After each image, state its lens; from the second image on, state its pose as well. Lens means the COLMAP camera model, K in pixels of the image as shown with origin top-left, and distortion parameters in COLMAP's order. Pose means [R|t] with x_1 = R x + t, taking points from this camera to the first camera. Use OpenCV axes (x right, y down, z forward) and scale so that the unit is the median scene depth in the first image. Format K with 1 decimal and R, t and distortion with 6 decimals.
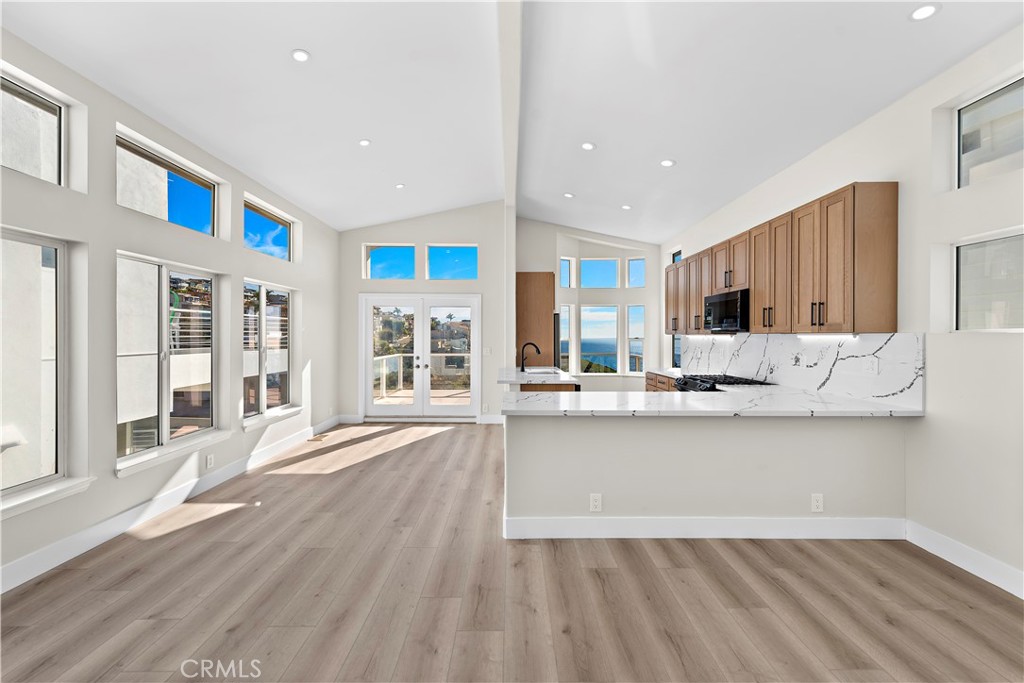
lens RADIAL K [[401.5, 0, 512.0], [0, 401.5, 341.5], [0, 0, 1]] dist [0.011700, -0.000053]
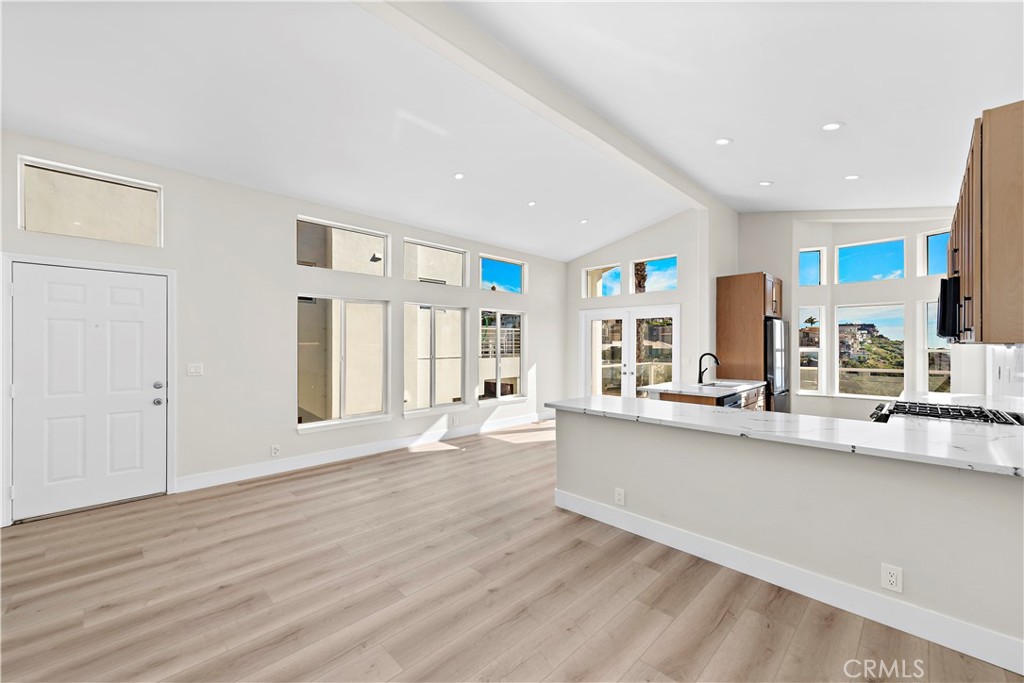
lens RADIAL K [[403.7, 0, 512.0], [0, 403.7, 341.5], [0, 0, 1]] dist [0.004838, -0.000150]
pose [[0.702435, -0.004722, -0.711732, 0.637302], [-0.010786, 0.999793, -0.017278, -0.004189], [0.711666, 0.019813, 0.702239, -0.003788]]
